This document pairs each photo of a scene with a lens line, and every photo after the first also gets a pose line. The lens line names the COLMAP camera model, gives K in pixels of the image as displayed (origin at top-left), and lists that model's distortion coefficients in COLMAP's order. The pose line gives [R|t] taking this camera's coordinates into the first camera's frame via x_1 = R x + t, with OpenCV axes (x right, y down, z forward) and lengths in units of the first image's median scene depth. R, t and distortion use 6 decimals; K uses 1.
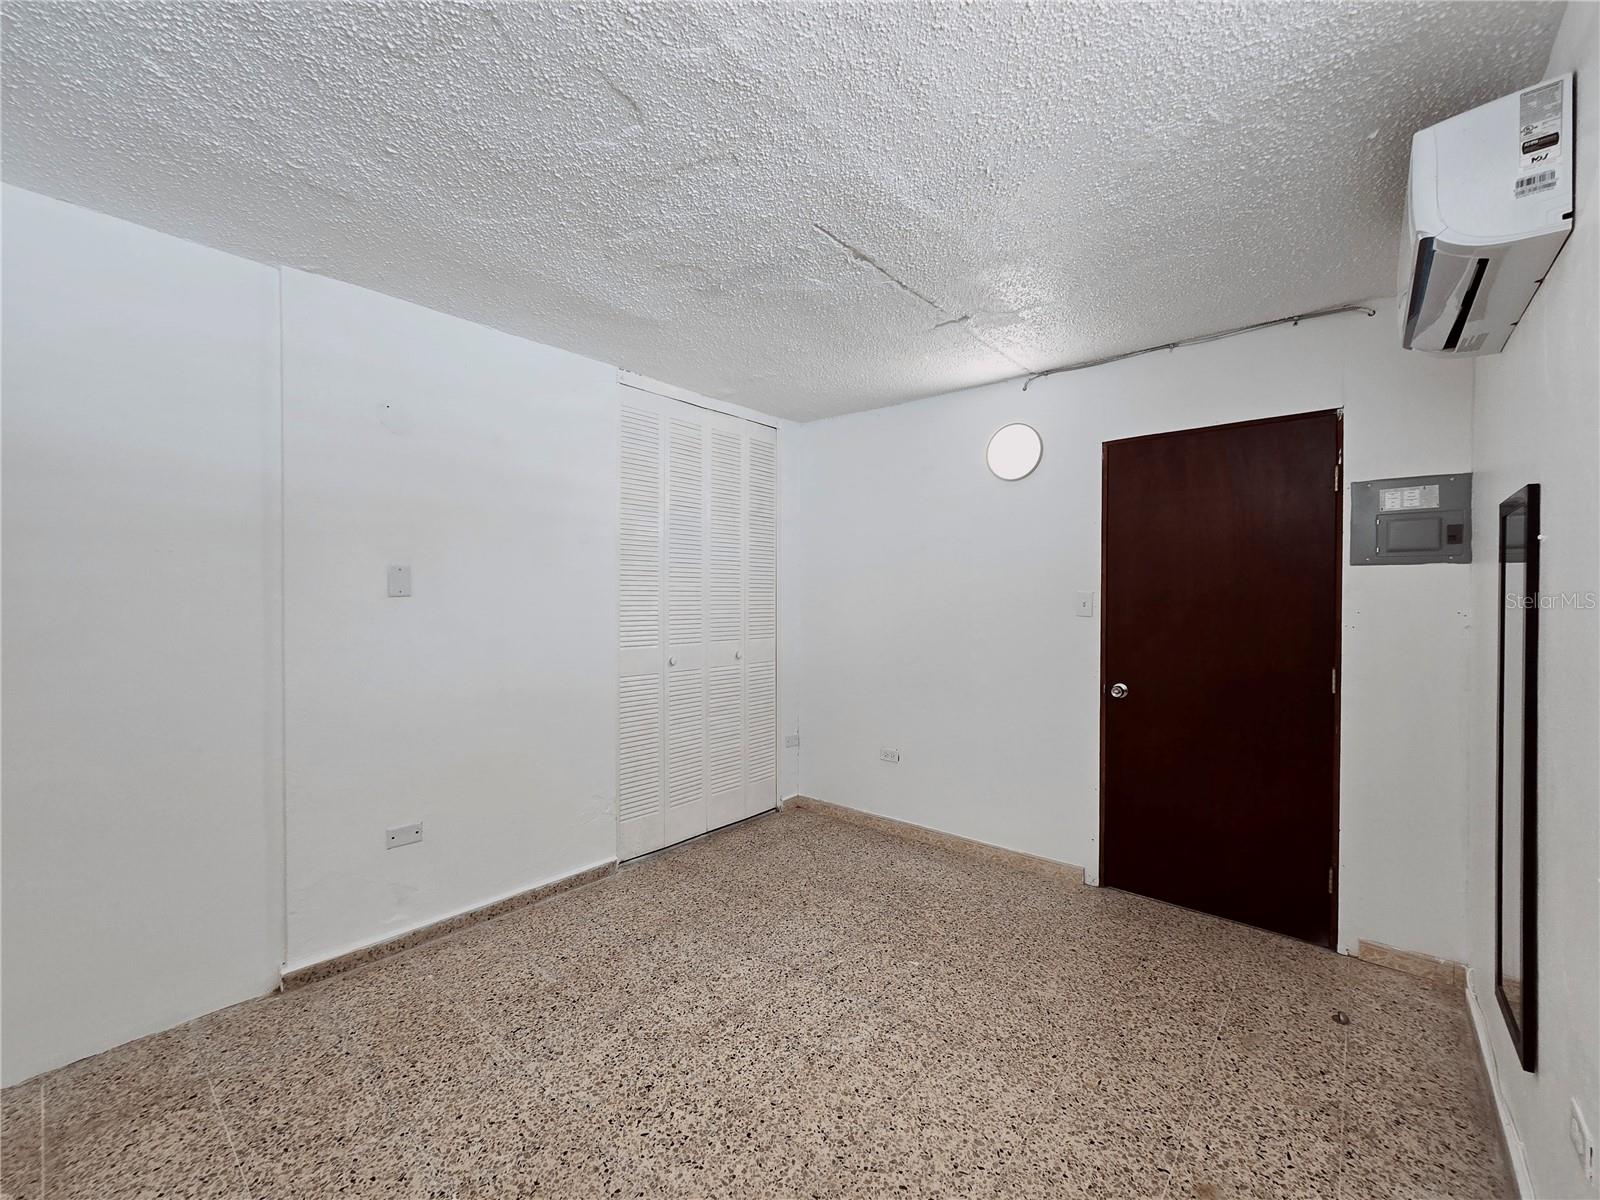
lens RADIAL K [[656.6, 0, 796.3], [0, 656.6, 600.0], [0, 0, 1]] dist [-0.007142, 0.000118]
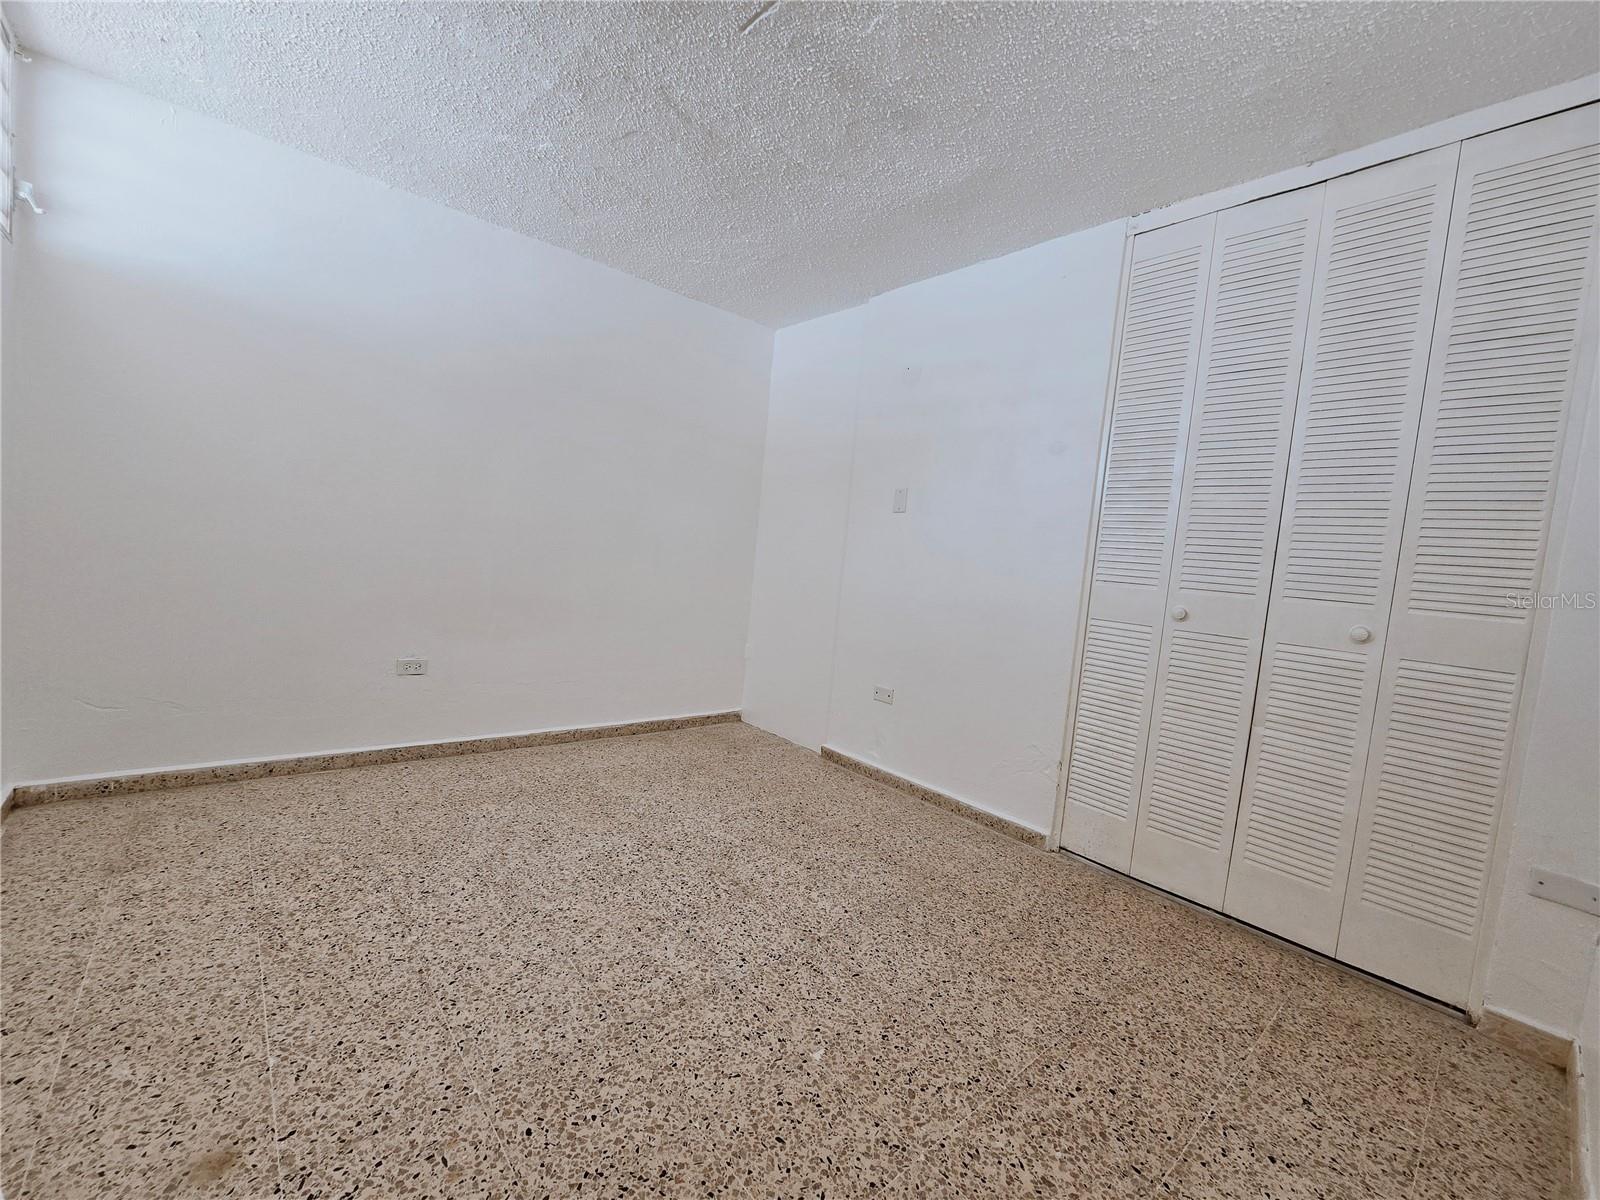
lens RADIAL K [[656.6, 0, 795.2], [0, 656.6, 603.2], [0, 0, 1]] dist [-0.007142, 0.000118]
pose [[-0.135651, 0.052972, -0.989340, 0.758124], [-0.097203, 0.993041, 0.066498, 0.111027], [0.985977, 0.105187, -0.129558, 1.025155]]
